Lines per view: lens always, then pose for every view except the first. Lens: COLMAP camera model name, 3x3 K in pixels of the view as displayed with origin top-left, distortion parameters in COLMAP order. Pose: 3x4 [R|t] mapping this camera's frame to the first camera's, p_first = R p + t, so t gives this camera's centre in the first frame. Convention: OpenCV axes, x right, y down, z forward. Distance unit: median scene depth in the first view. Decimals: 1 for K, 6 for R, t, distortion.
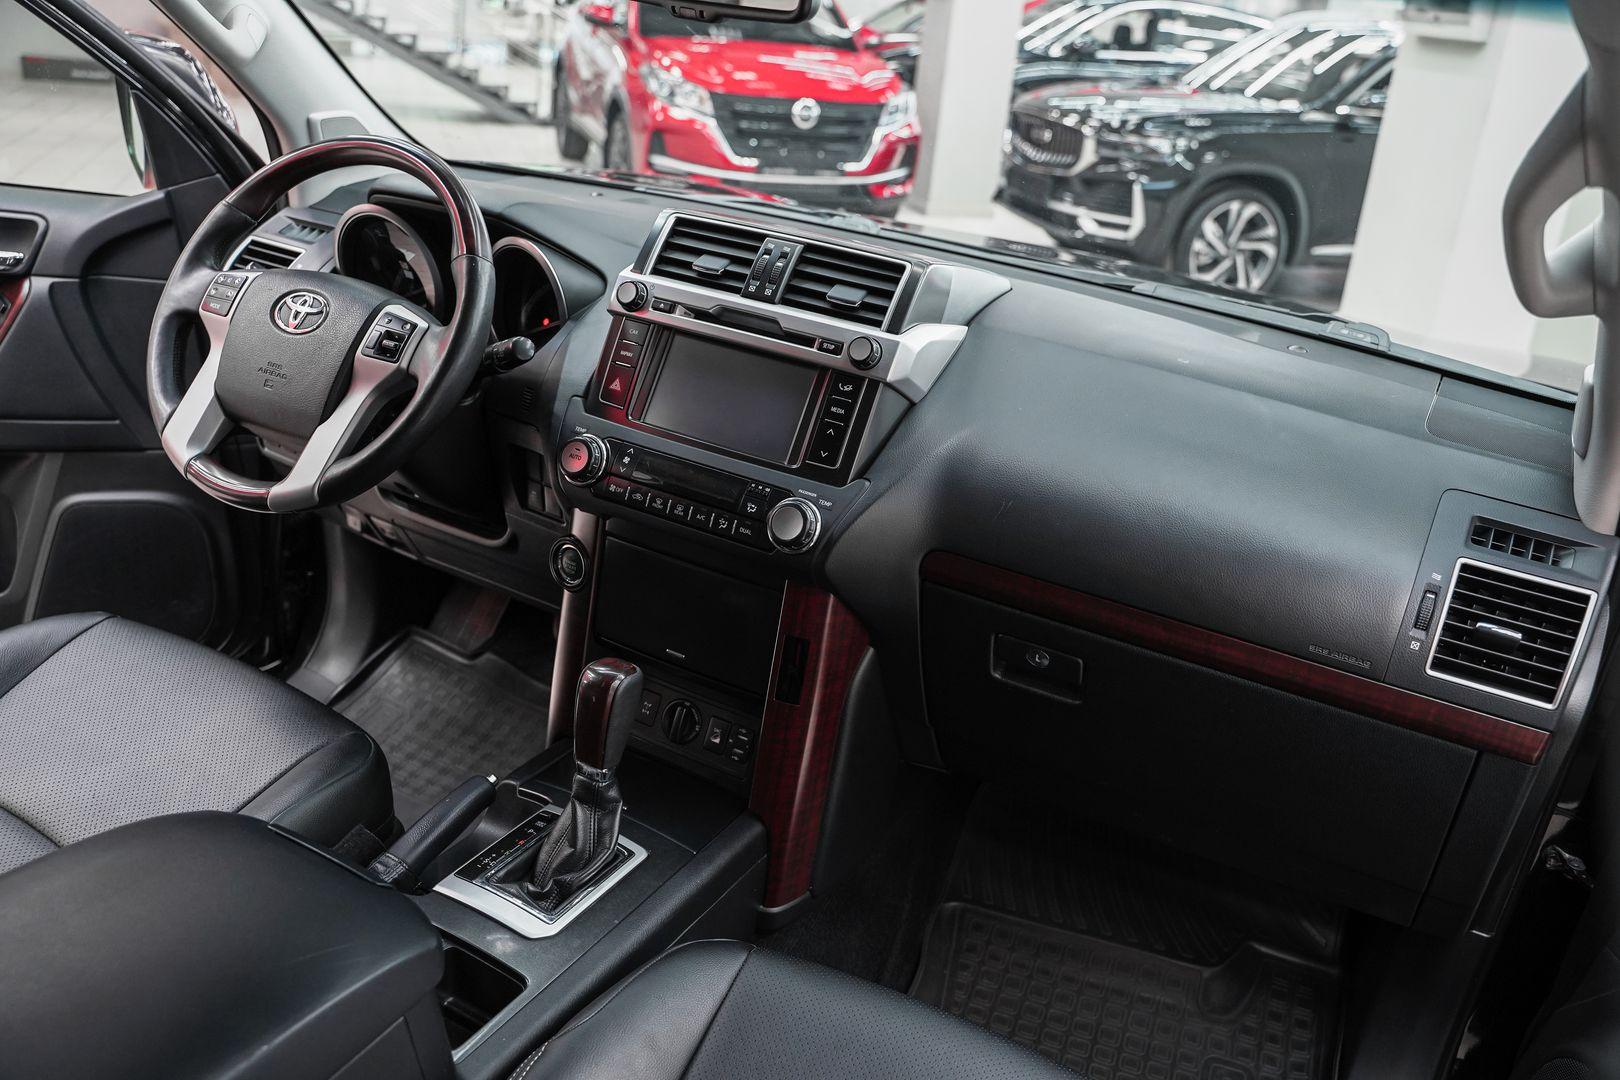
lens RADIAL K [[1345.3, 0, 810.0], [0, 1345.3, 540.0], [0, 0, 1]] dist [-0.119860, 0.108583]
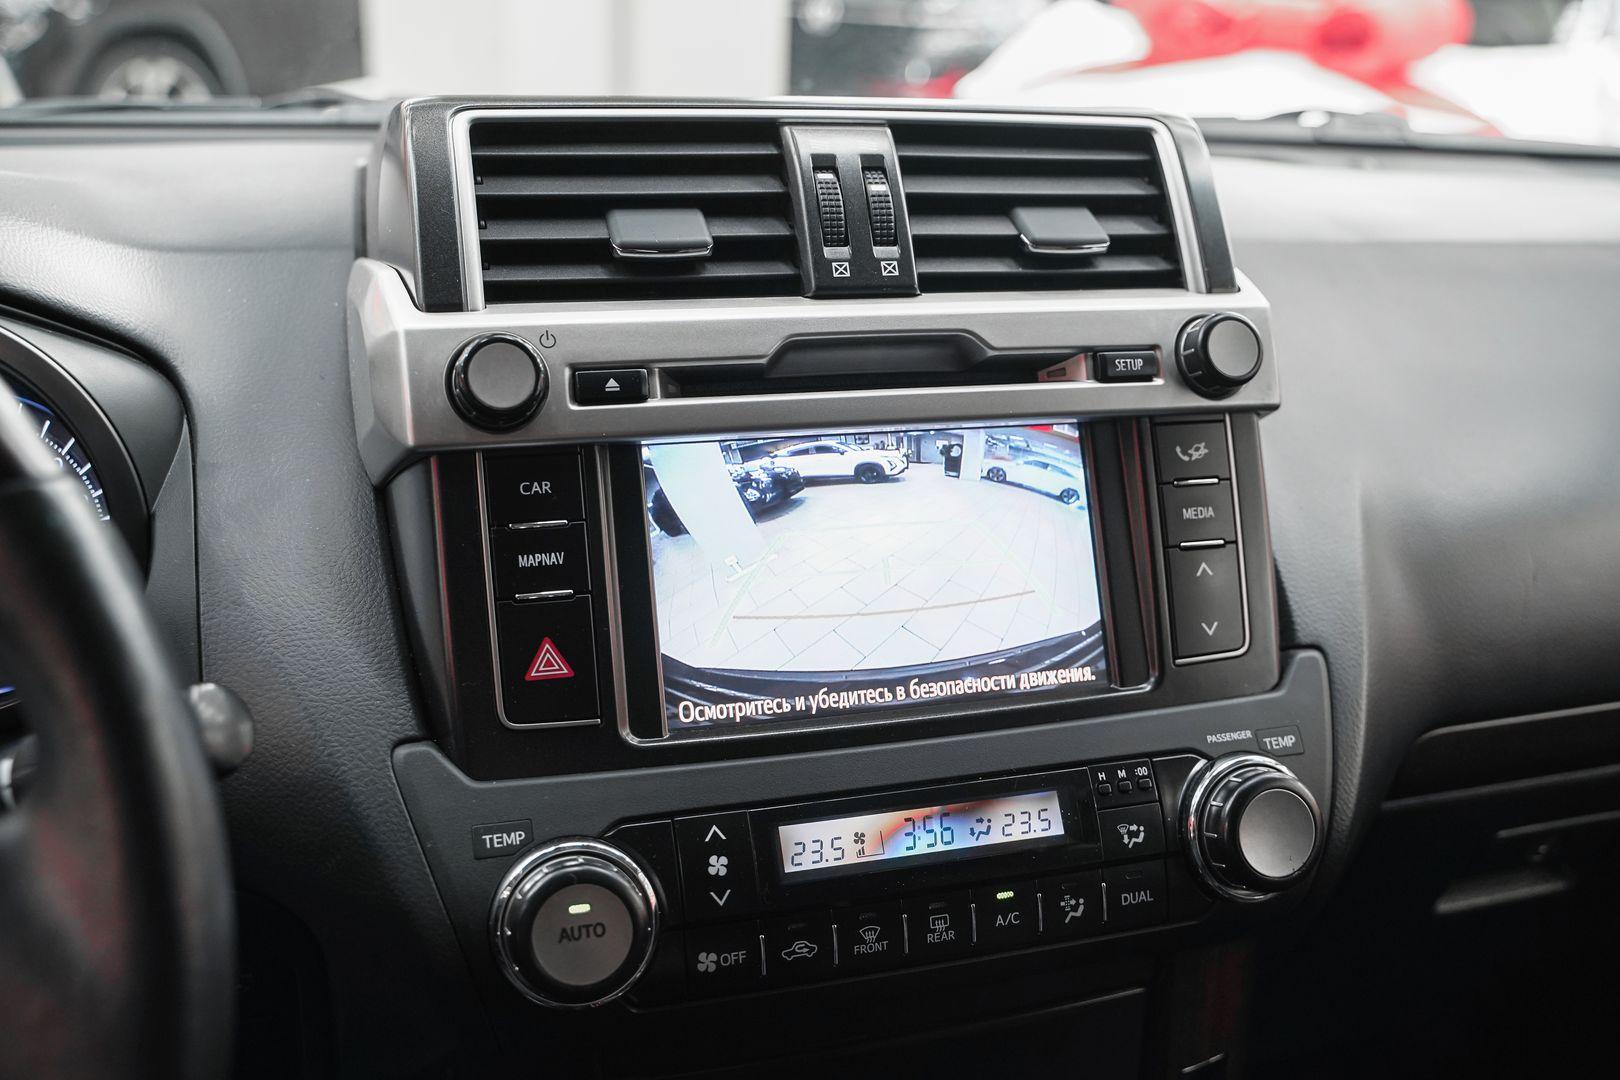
lens RADIAL K [[1583.3, 0, 810.0], [0, 1583.3, 540.0], [0, 0, 1]] dist [-0.058942, 0.008869]
pose [[0.690059, -0.336581, 0.640727, -0.331260], [0.307496, 0.937754, 0.161442, -0.183750], [-0.655183, 0.085617, 0.750603, 0.669170]]
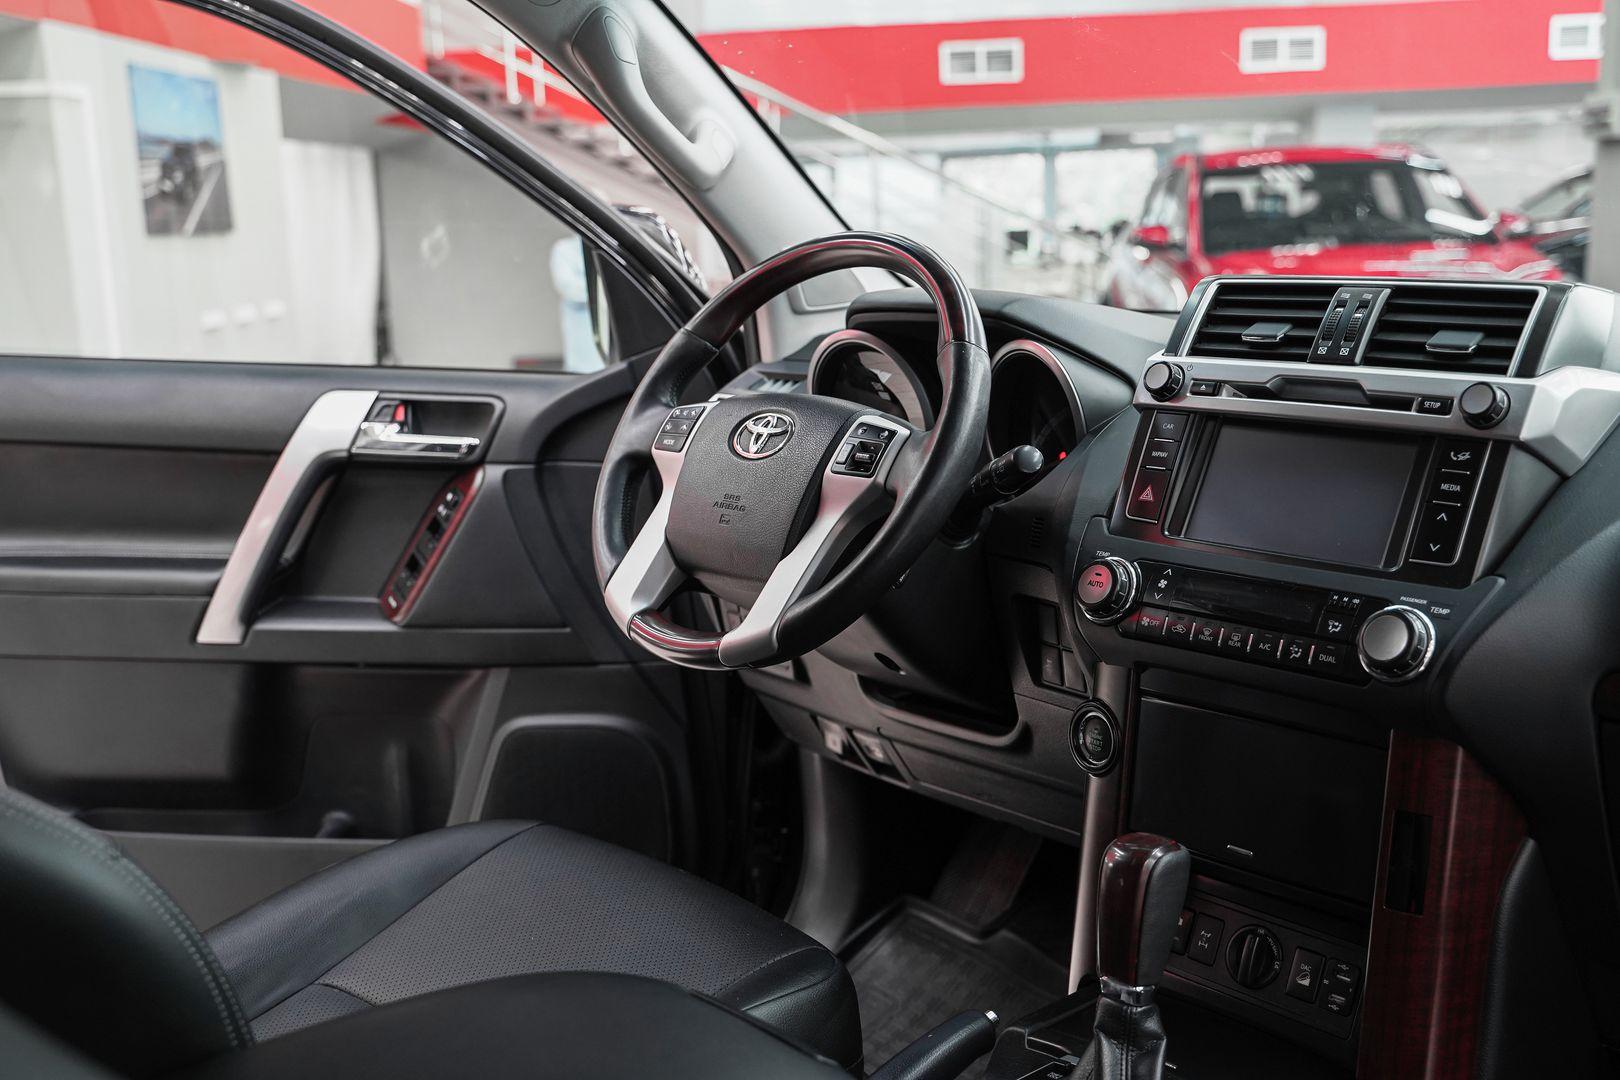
lens RADIAL K [[1718.9, 0, 810.0], [0, 1718.9, 540.0], [0, 0, 1]] dist [-0.011640, 0.005230]
pose [[0.934405, -0.062999, -0.350598, 0.018803], [-0.017648, 0.974840, -0.222205, 0.132082], [0.355776, 0.213817, 0.909783, 0.036423]]
